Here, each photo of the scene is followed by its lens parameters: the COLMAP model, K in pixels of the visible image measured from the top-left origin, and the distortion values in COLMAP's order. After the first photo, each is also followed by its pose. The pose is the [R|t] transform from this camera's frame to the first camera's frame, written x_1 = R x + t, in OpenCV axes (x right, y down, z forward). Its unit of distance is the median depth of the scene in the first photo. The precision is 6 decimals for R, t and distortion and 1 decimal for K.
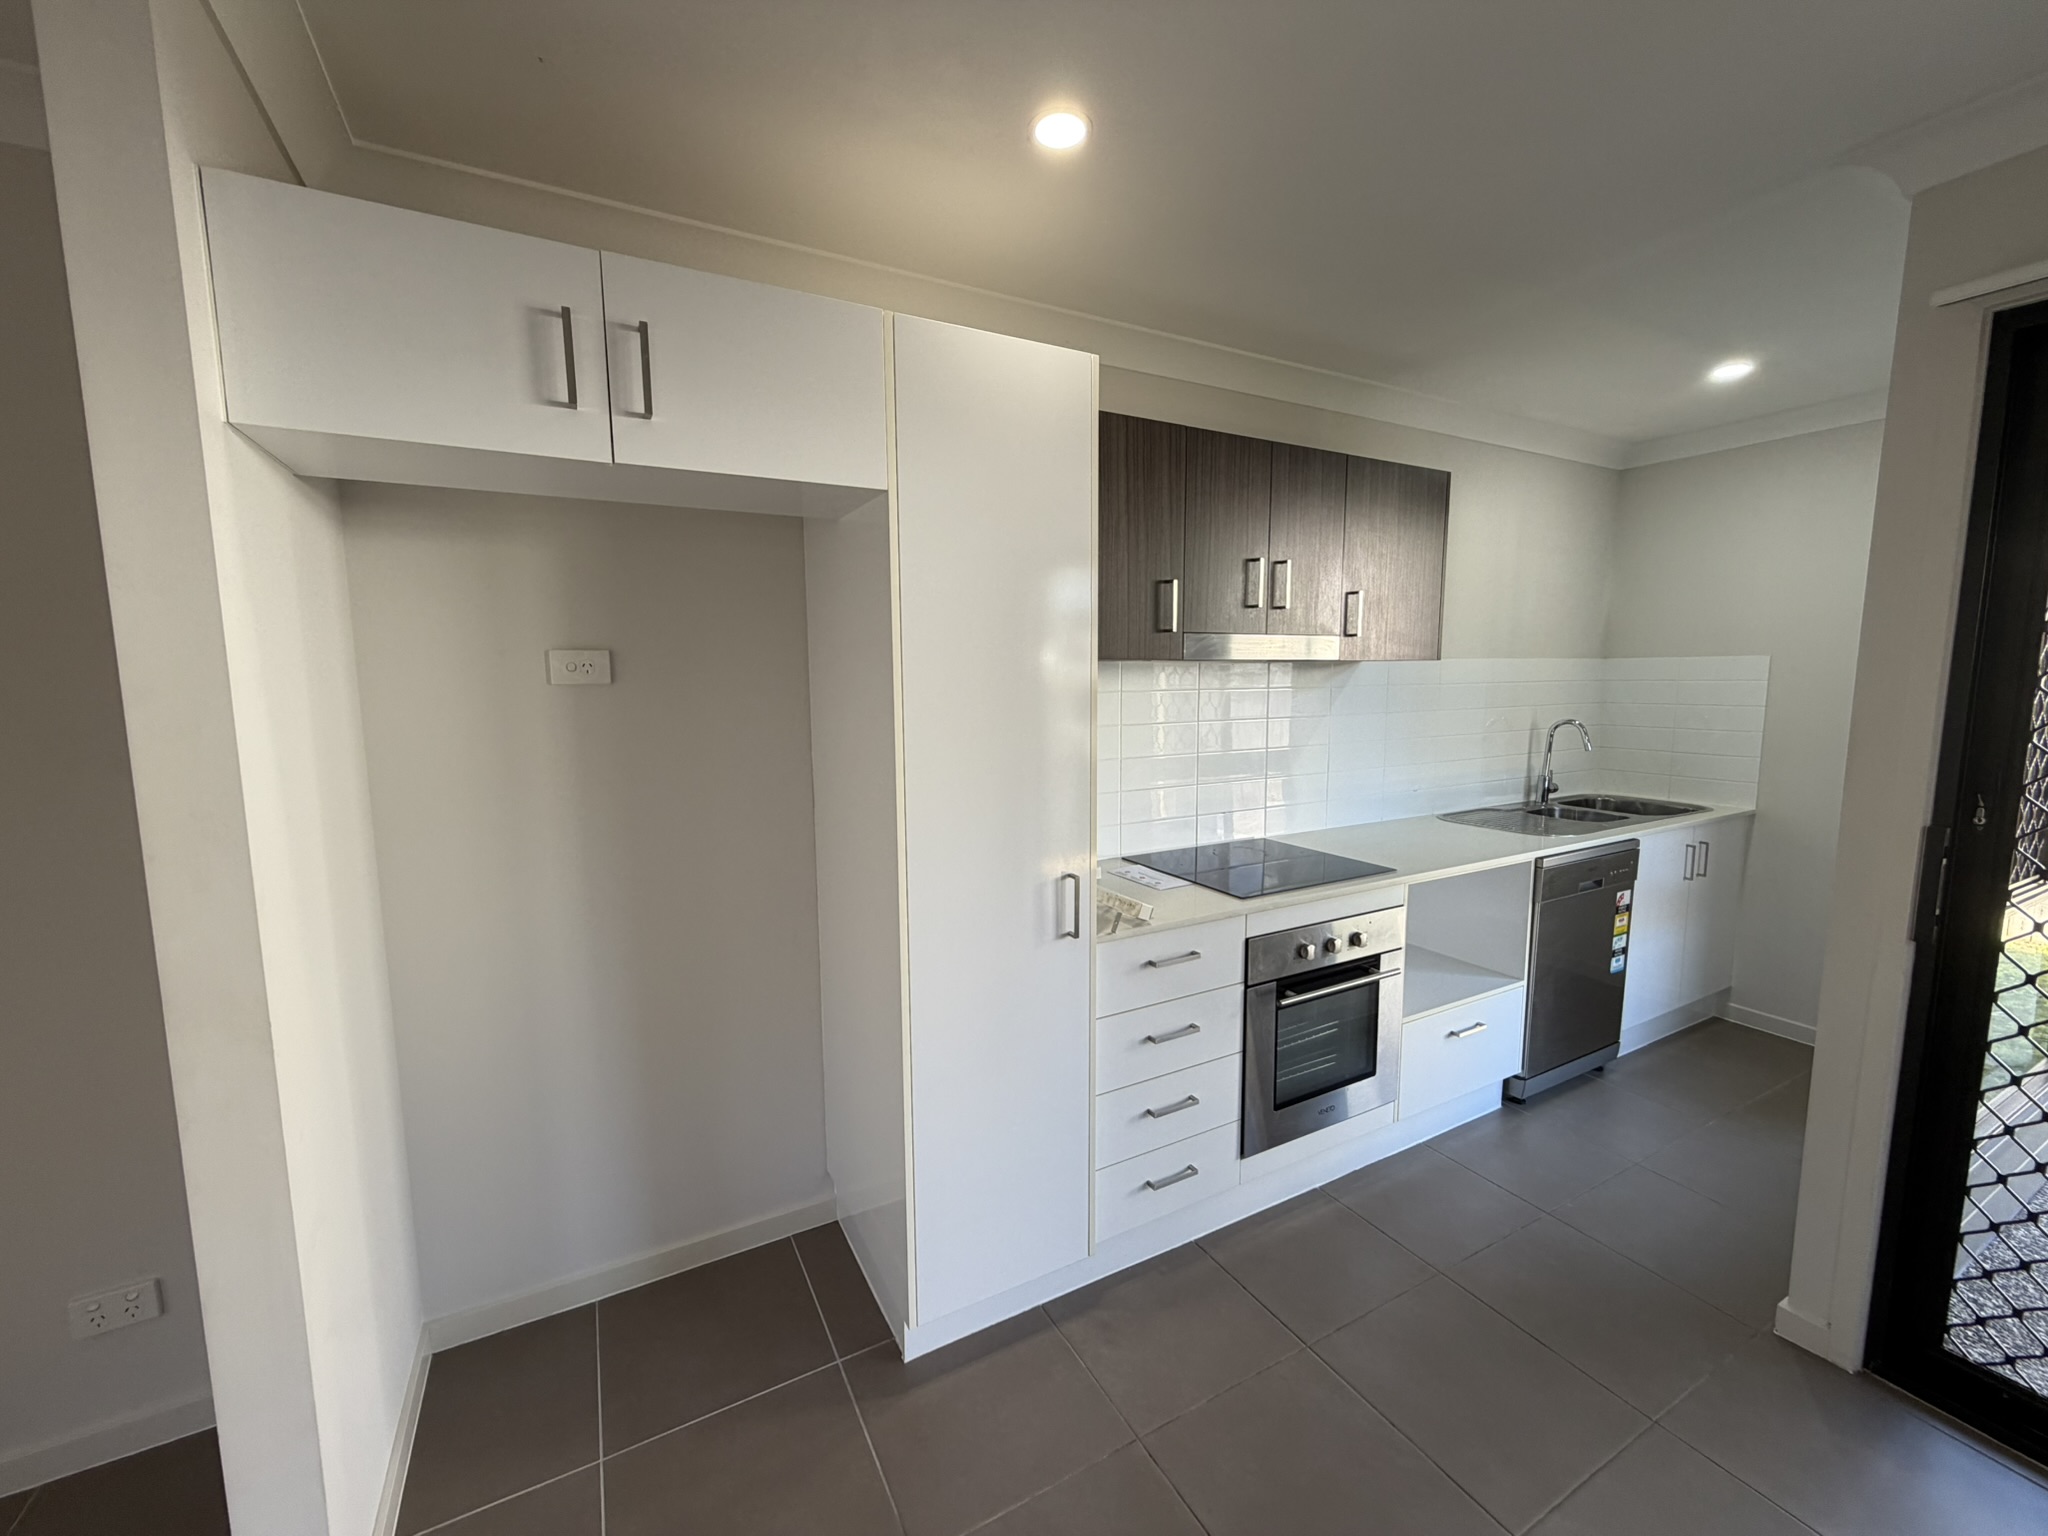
lens RADIAL K [[816.0, 0, 1011.1], [0, 816.0, 770.2], [0, 0, 1]] dist [-0.000595, 0.000330]
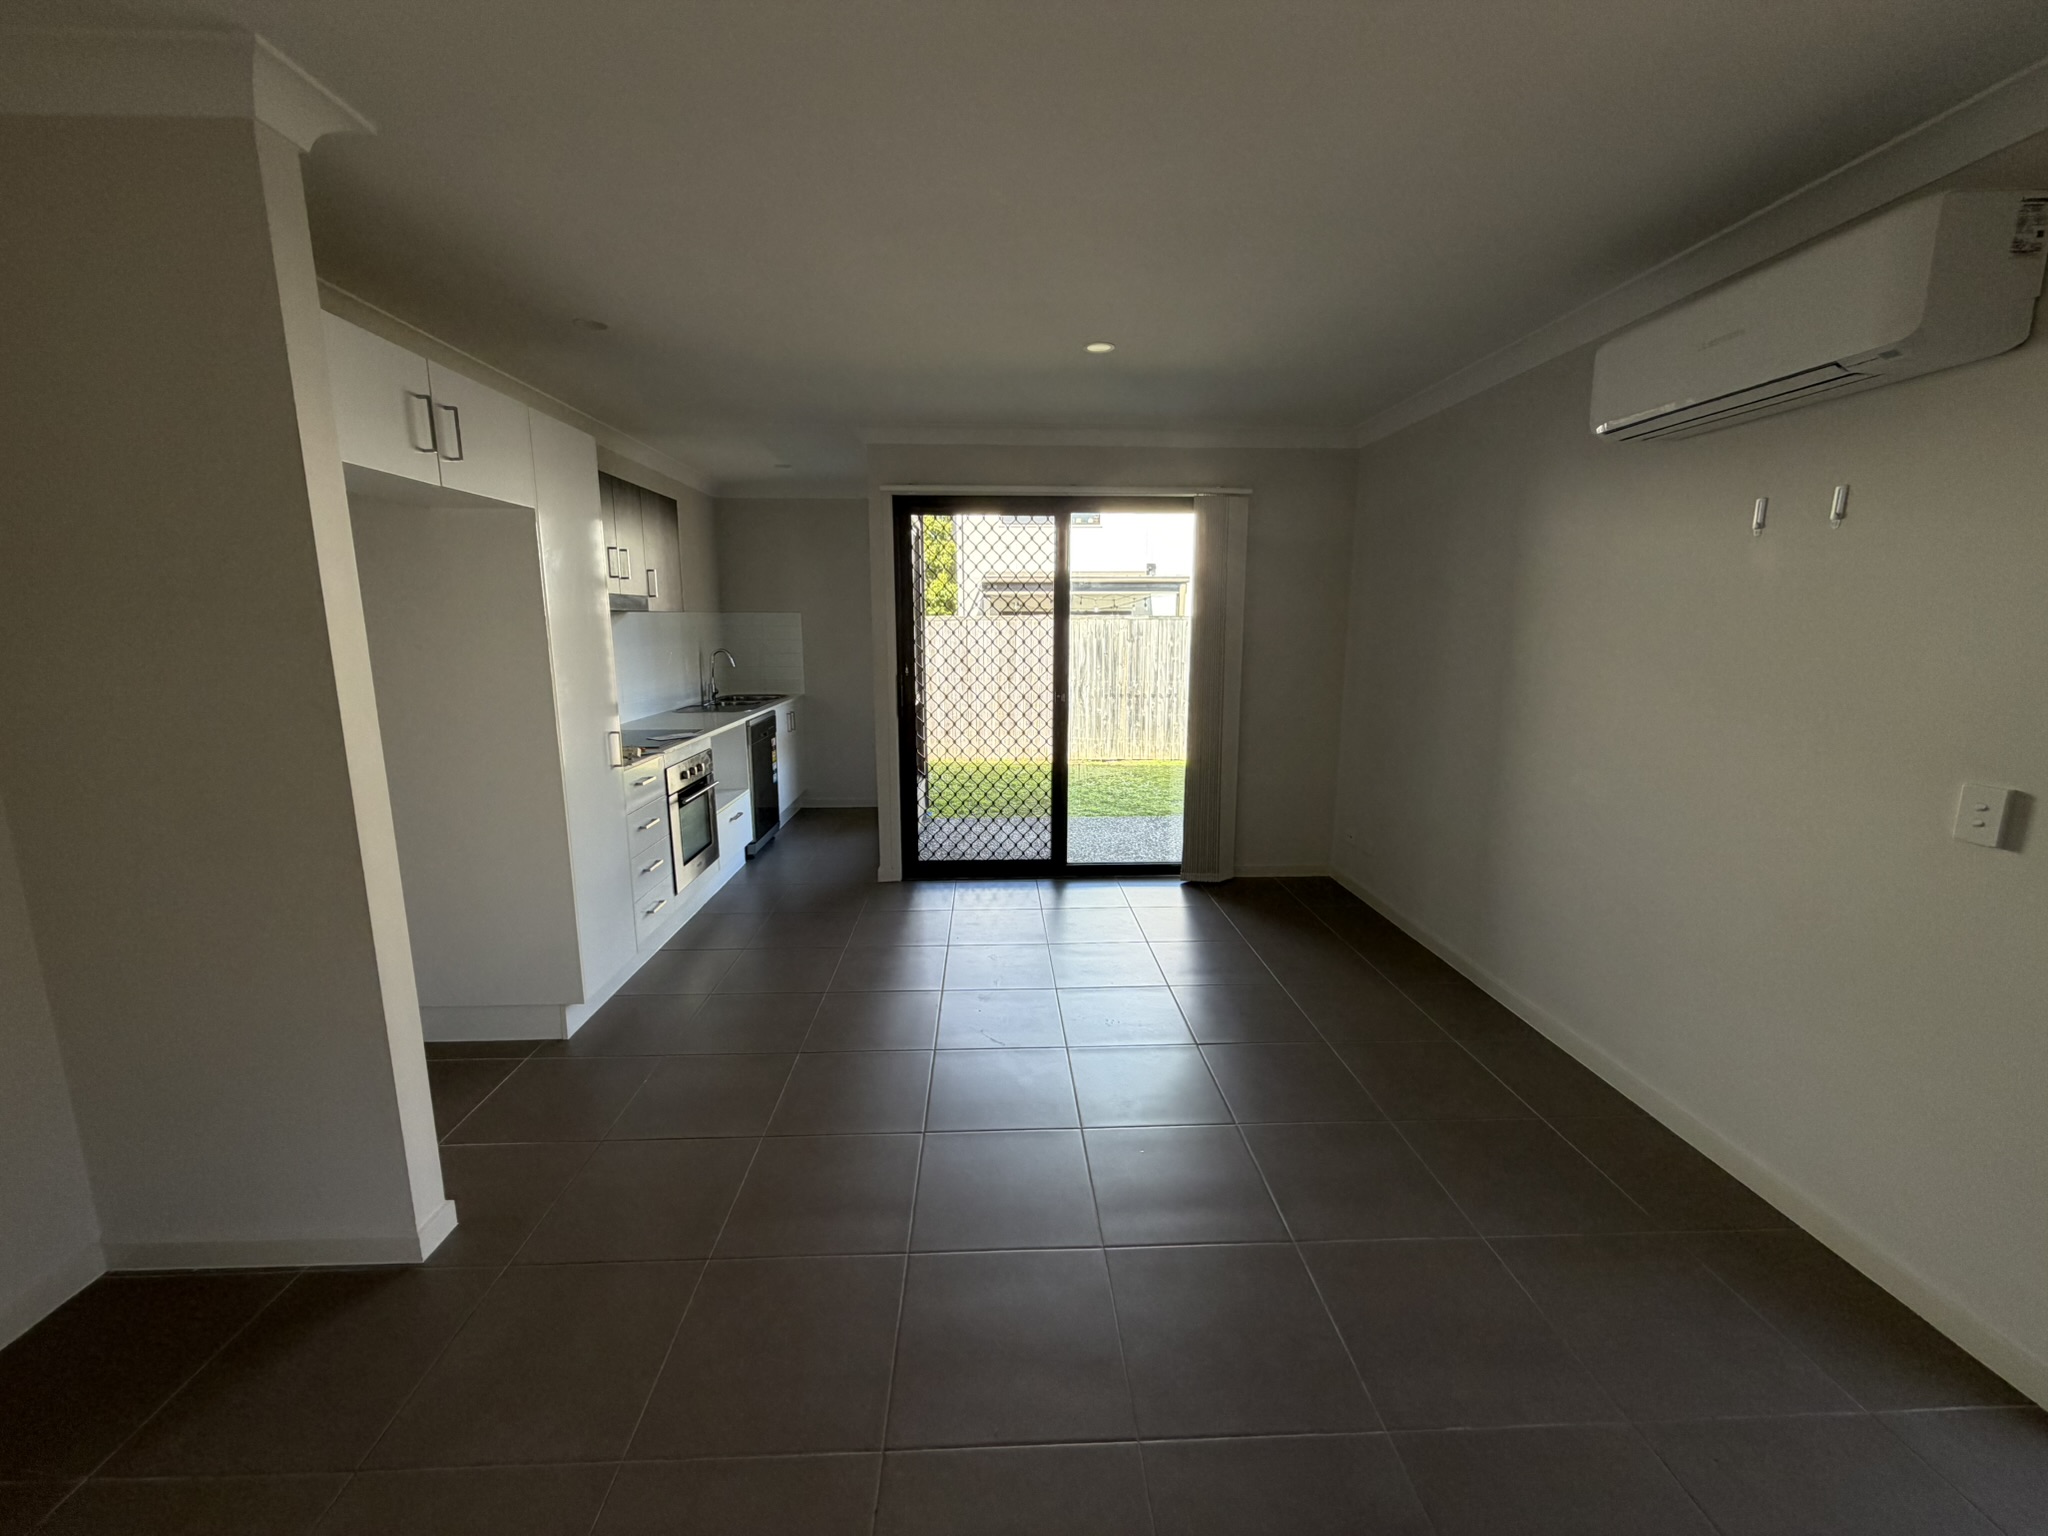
lens RADIAL K [[816.0, 0, 1014.1], [0, 816.0, 766.9], [0, 0, 1]] dist [-0.000595, 0.000330]
pose [[0.444652, -0.149794, 0.883089, -0.706538], [0.100908, 0.988018, 0.116783, 0.052808], [-0.890001, 0.037183, 0.454439, -0.361233]]
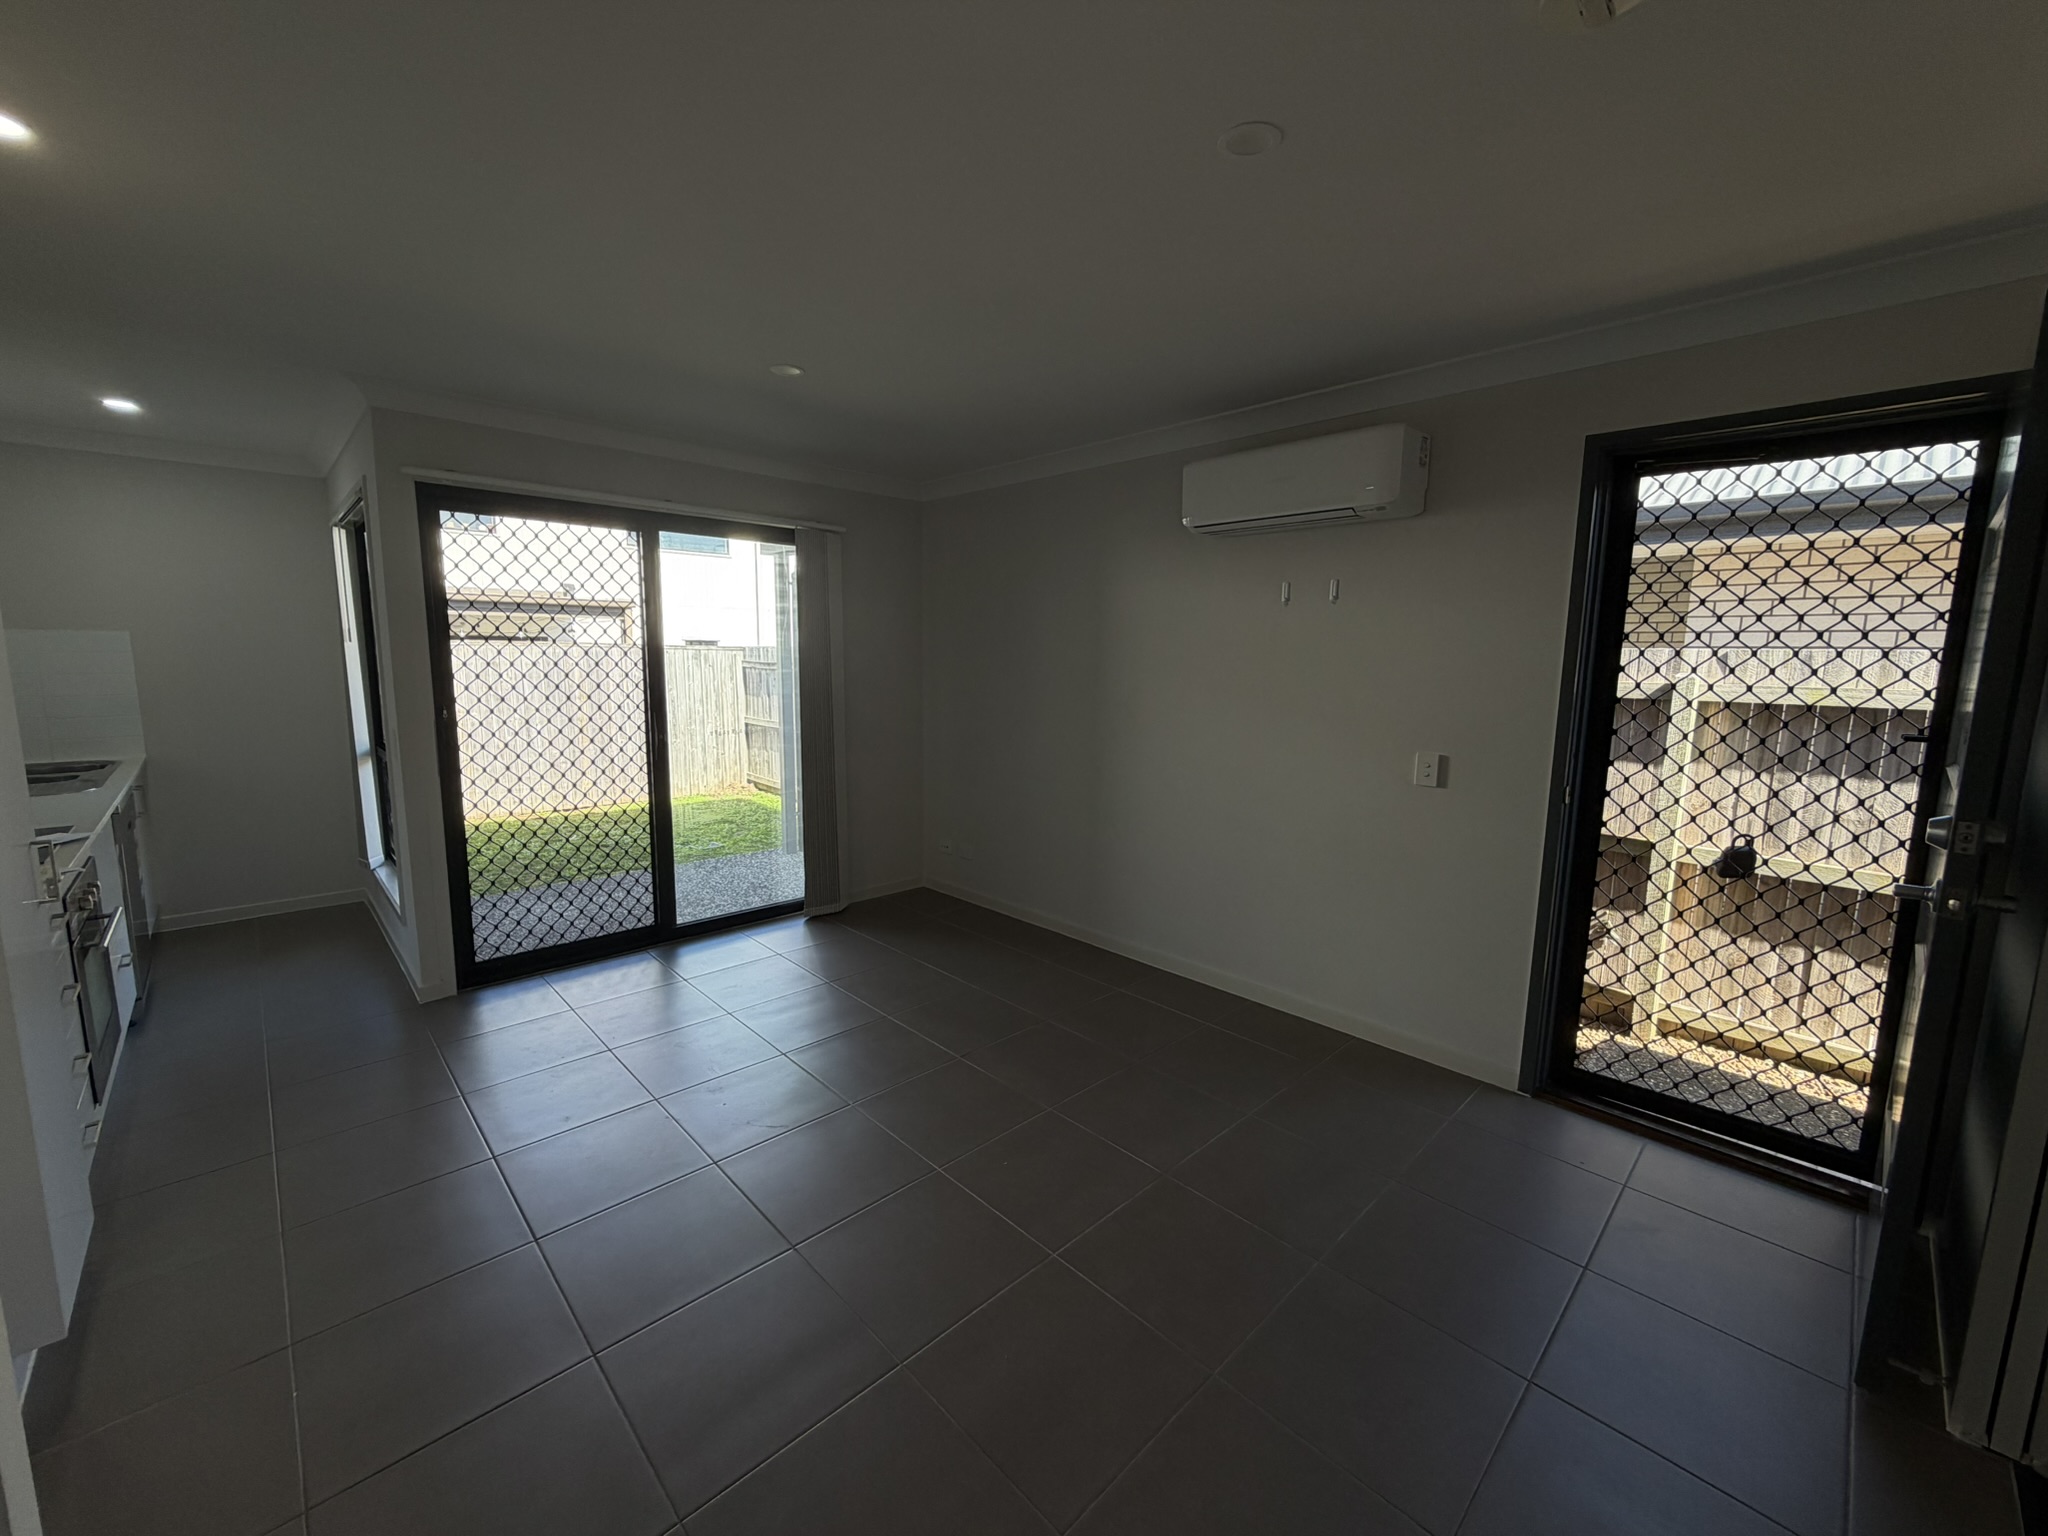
lens RADIAL K [[816.0, 0, 1022.3], [0, 816.0, 764.6], [0, 0, 1]] dist [-0.000595, 0.000330]
pose [[-0.267940, -0.124800, 0.955318, -0.751004], [0.100559, 0.982536, 0.156560, 0.001120], [-0.958173, 0.138014, -0.250711, 0.050076]]
